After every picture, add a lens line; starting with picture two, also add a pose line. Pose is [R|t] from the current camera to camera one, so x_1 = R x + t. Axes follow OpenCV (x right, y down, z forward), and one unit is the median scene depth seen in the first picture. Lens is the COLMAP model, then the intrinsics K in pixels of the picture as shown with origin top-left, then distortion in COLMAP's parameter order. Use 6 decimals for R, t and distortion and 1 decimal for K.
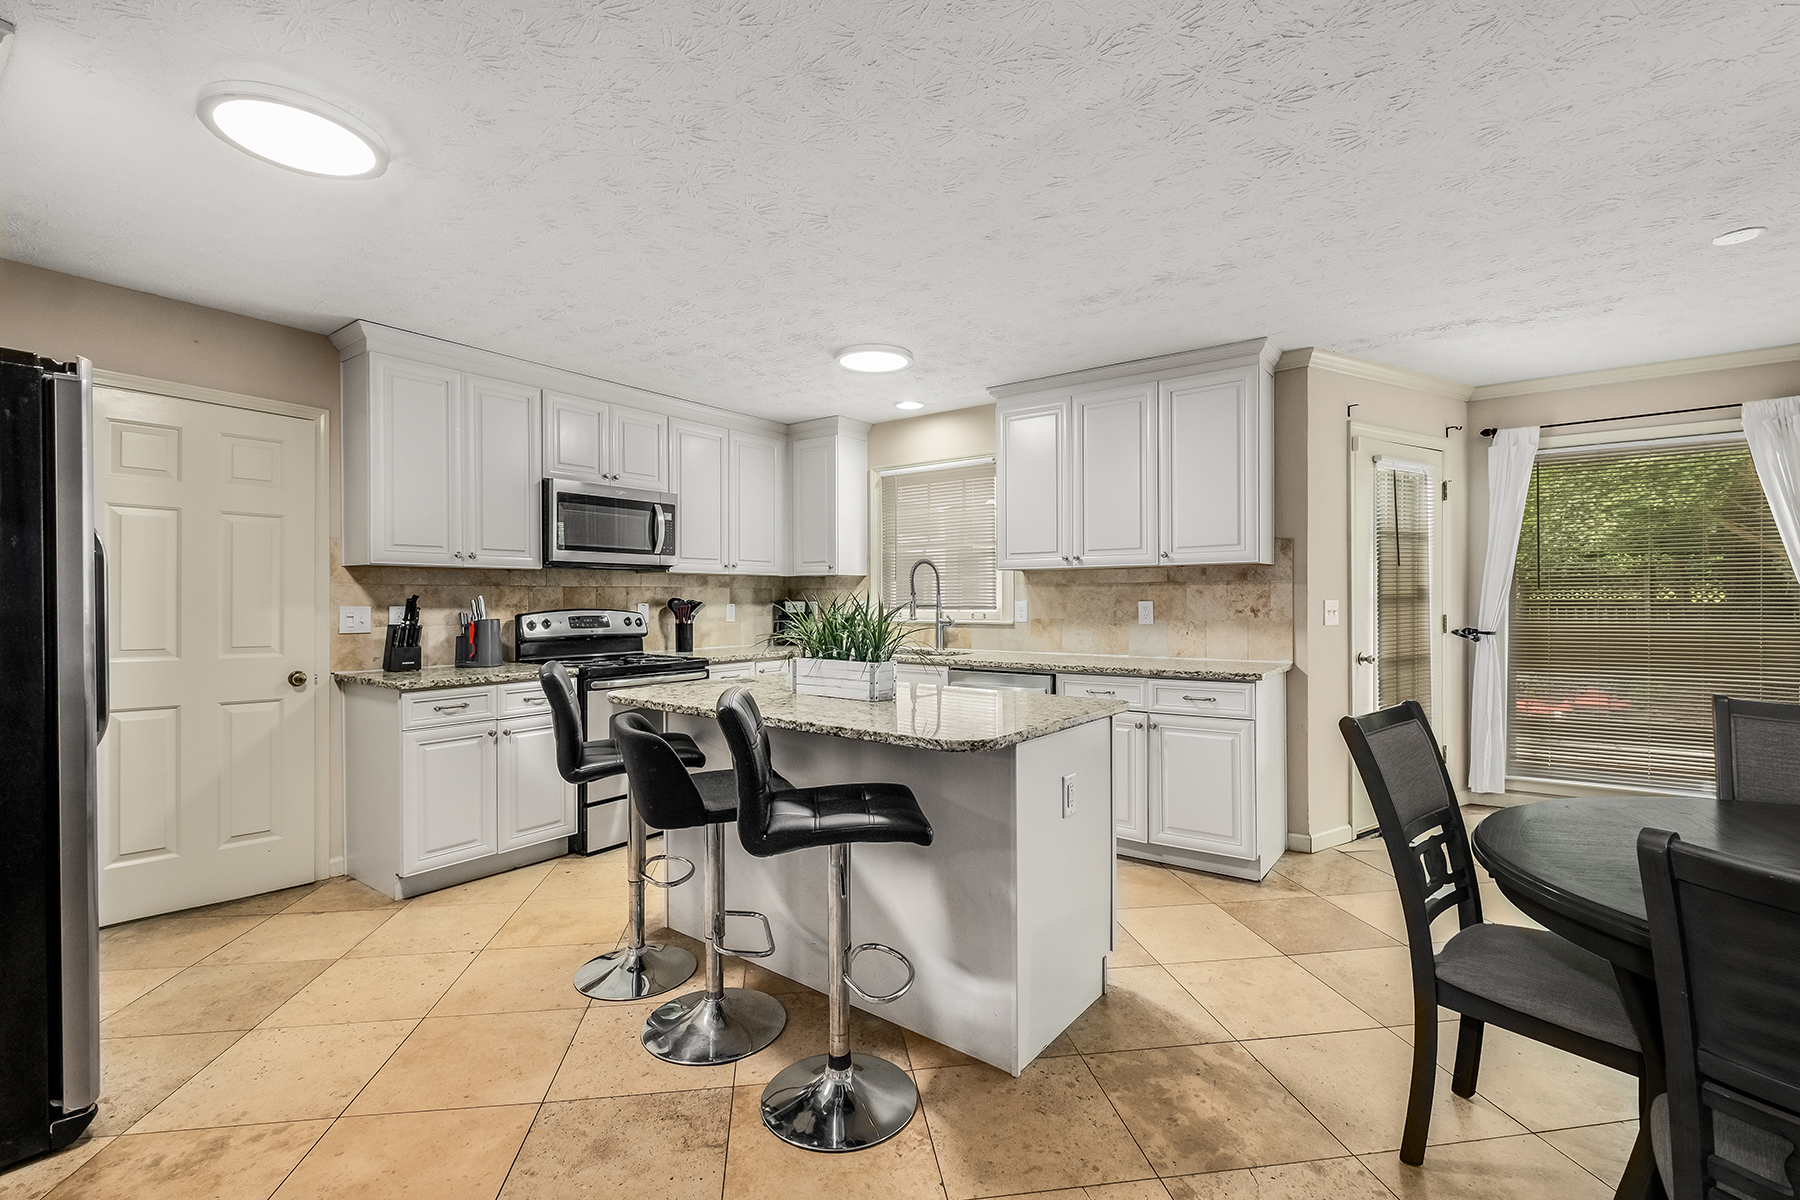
lens RADIAL K [[792.8, 0, 901.1], [0, 792.8, 607.1], [0, 0, 1]] dist [0.007361, -0.007314]
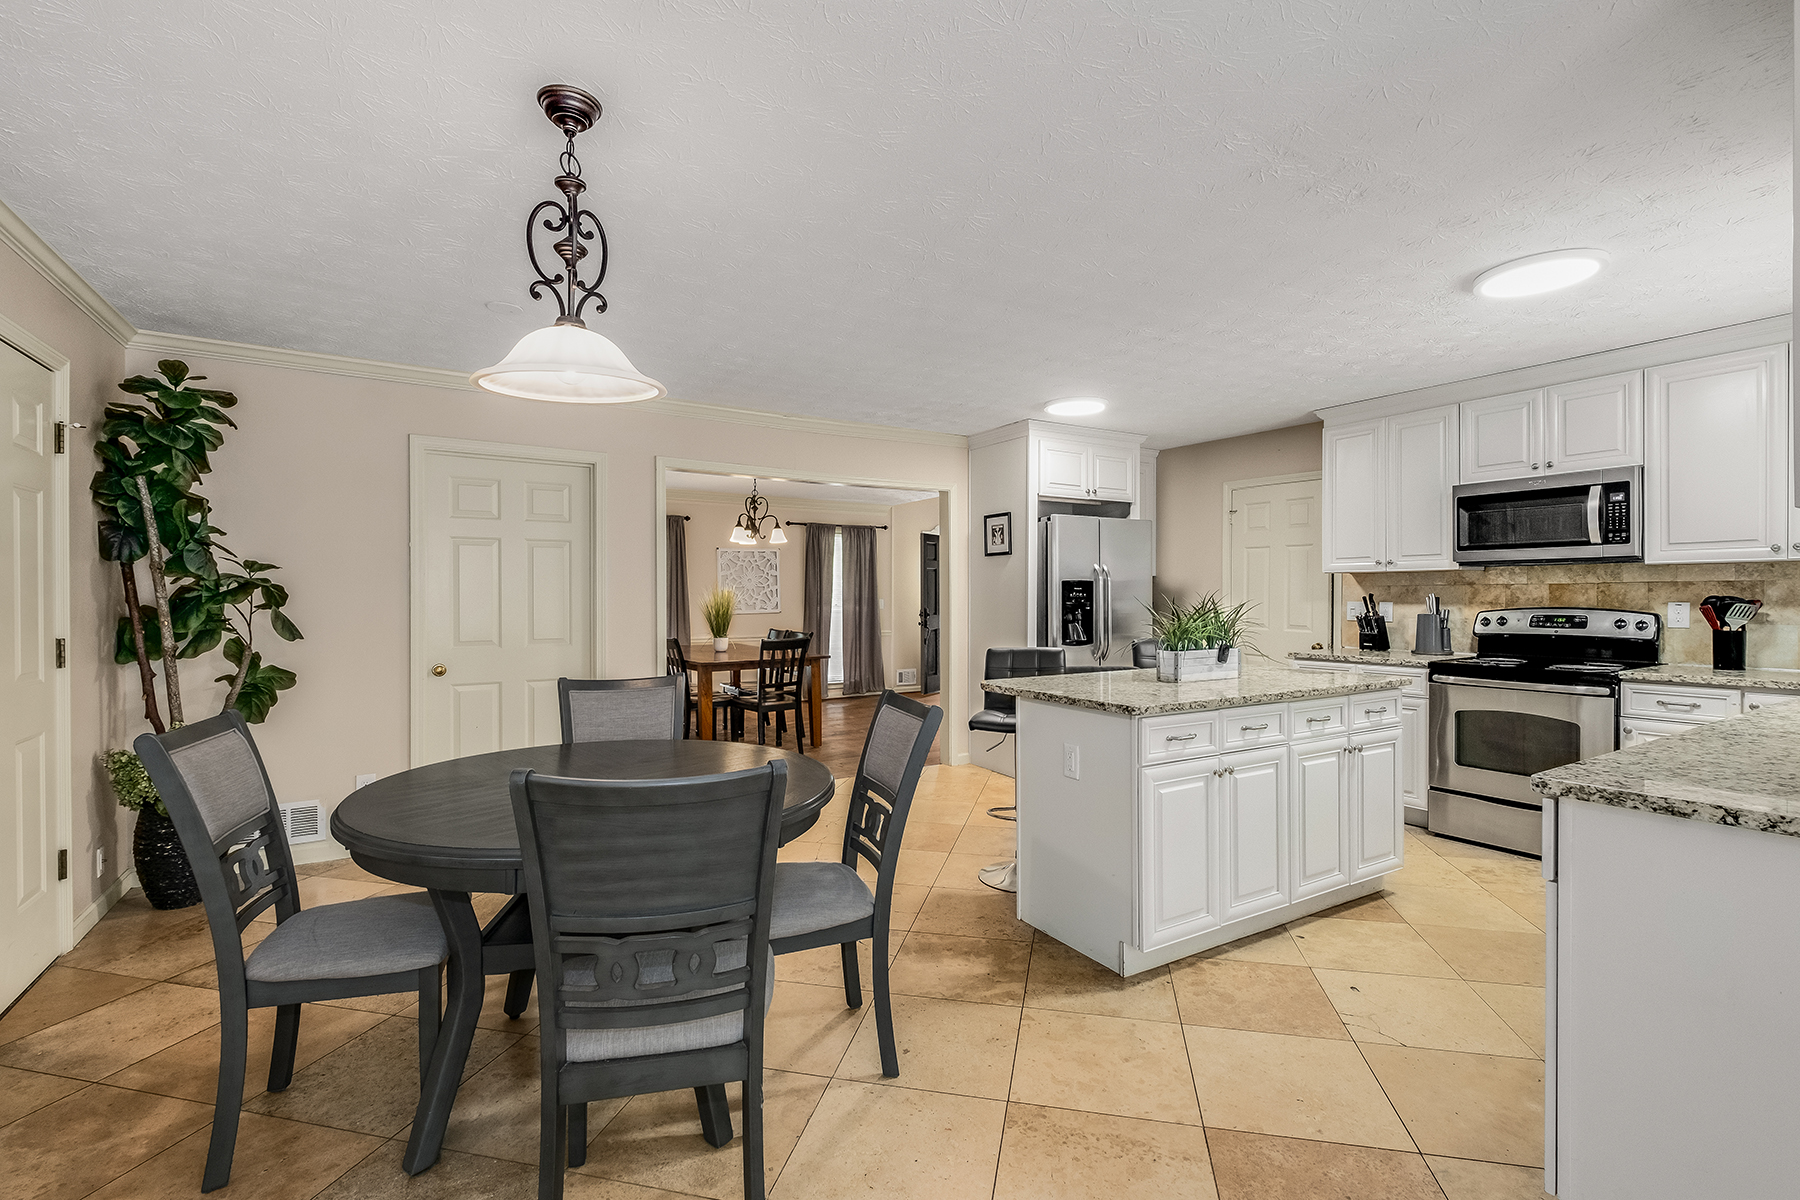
lens RADIAL K [[789.1, 0, 904.2], [0, 789.1, 600.5], [0, 0, 1]] dist [-0.001998, -0.000620]
pose [[-0.368329, 0.009675, -0.929645, 0.795476], [-0.005326, 0.999907, 0.012517, -0.014292], [0.929680, 0.009562, -0.368243, 0.665291]]
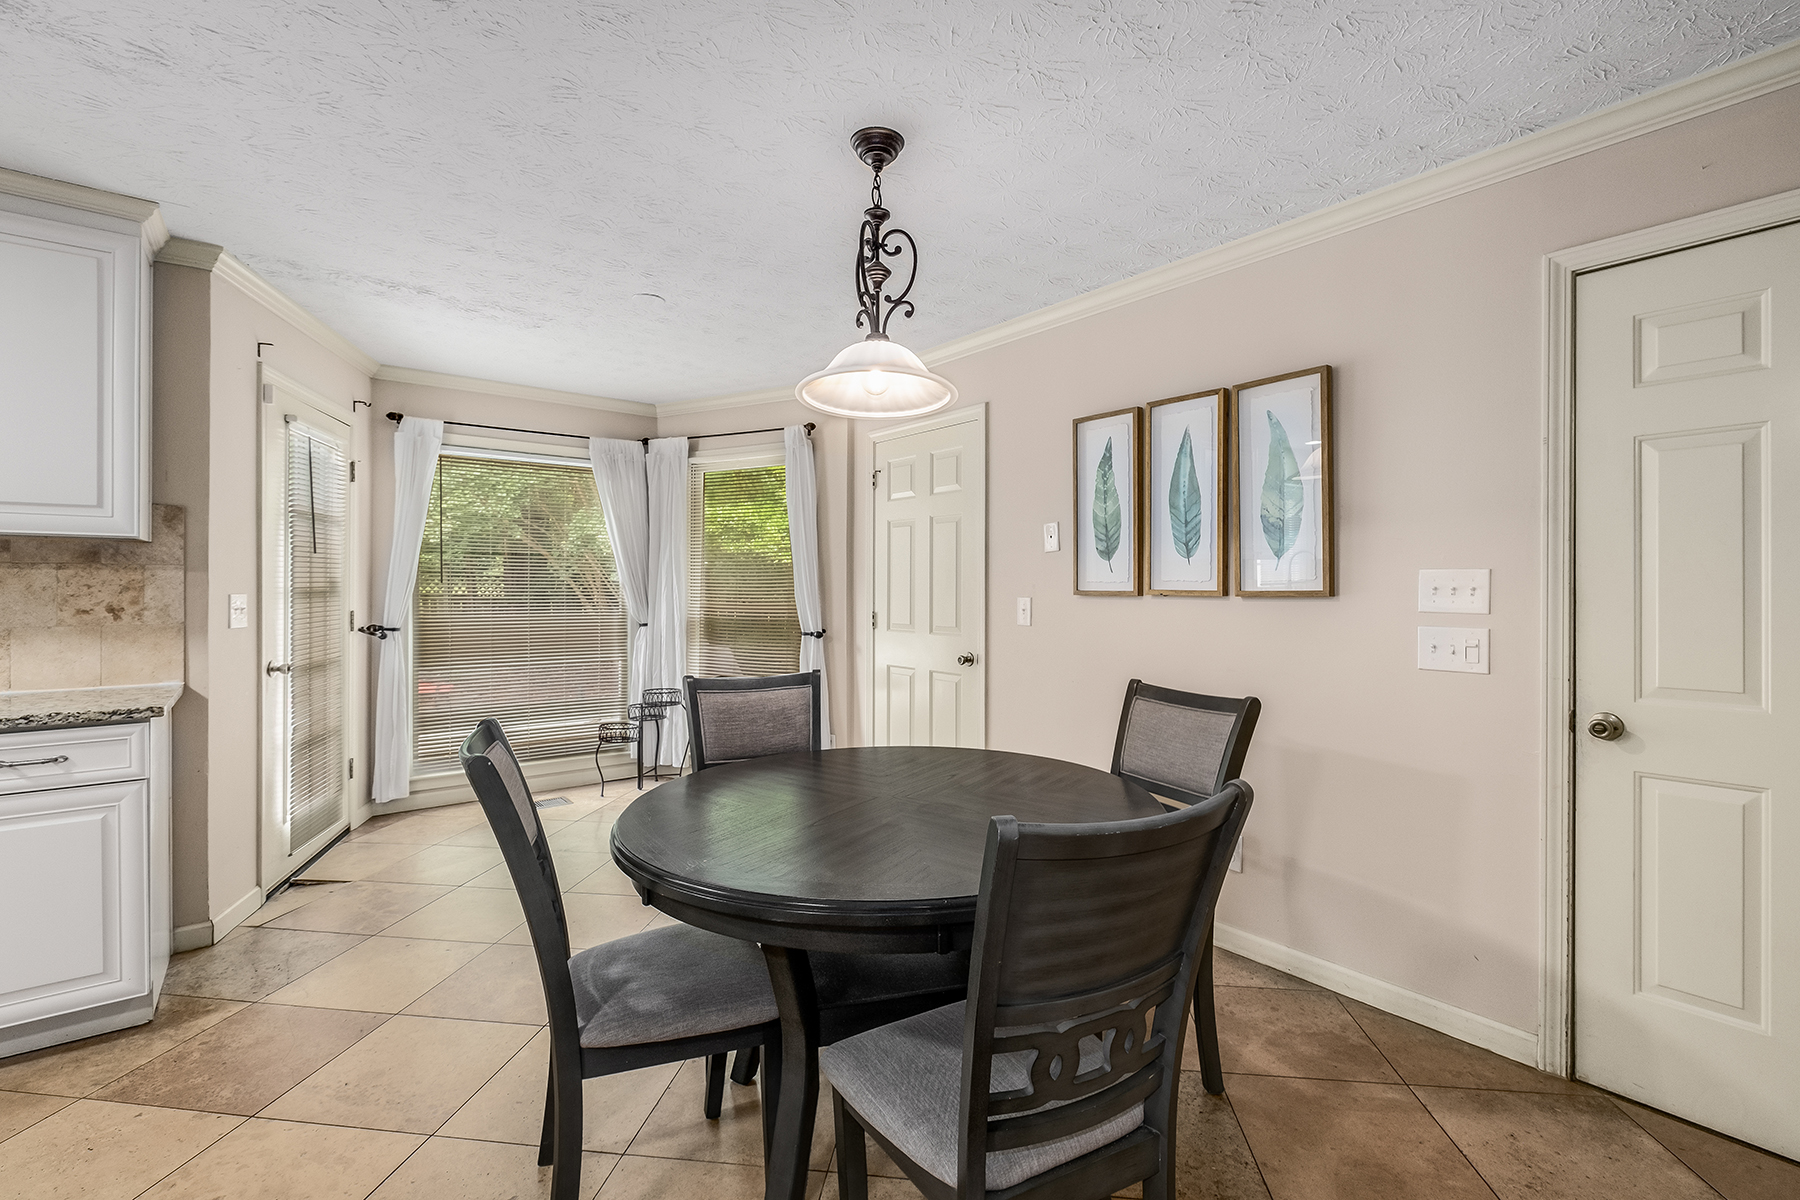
lens RADIAL K [[804.0, 0, 904.1], [0, 804.0, 590.5], [0, 0, 1]] dist [-0.001272, -0.000968]
pose [[0.260449, 0.006503, 0.965466, -0.024418], [0.005062, 0.999954, -0.008101, -0.002742], [-0.965474, 0.006997, 0.260404, 0.184170]]
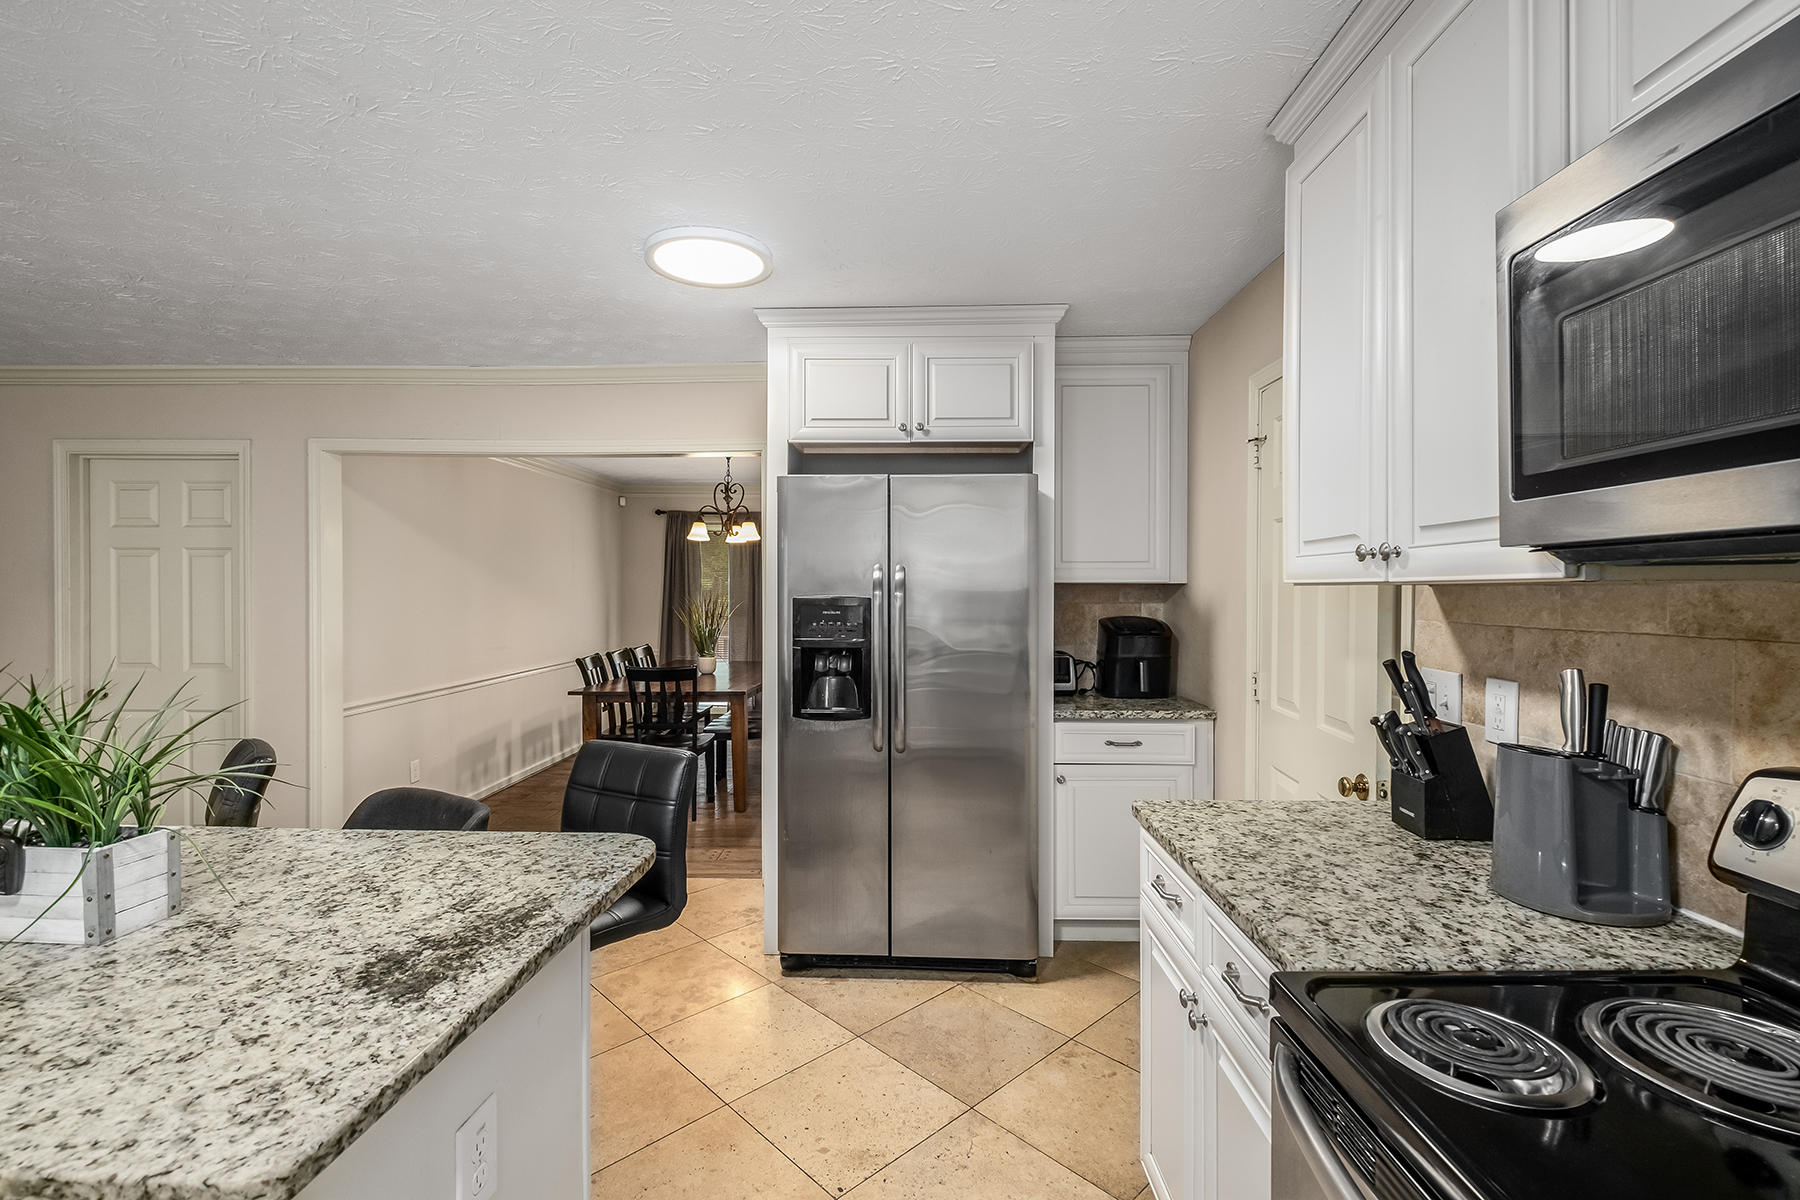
lens RADIAL K [[792.8, 0, 901.1], [0, 792.8, 607.1], [0, 0, 1]] dist [0.007361, -0.007314]
pose [[-0.814424, 0.012794, -0.580129, -0.137862], [-0.005206, 0.999556, 0.029353, -0.043304], [0.580247, 0.026926, -0.813995, 1.037483]]
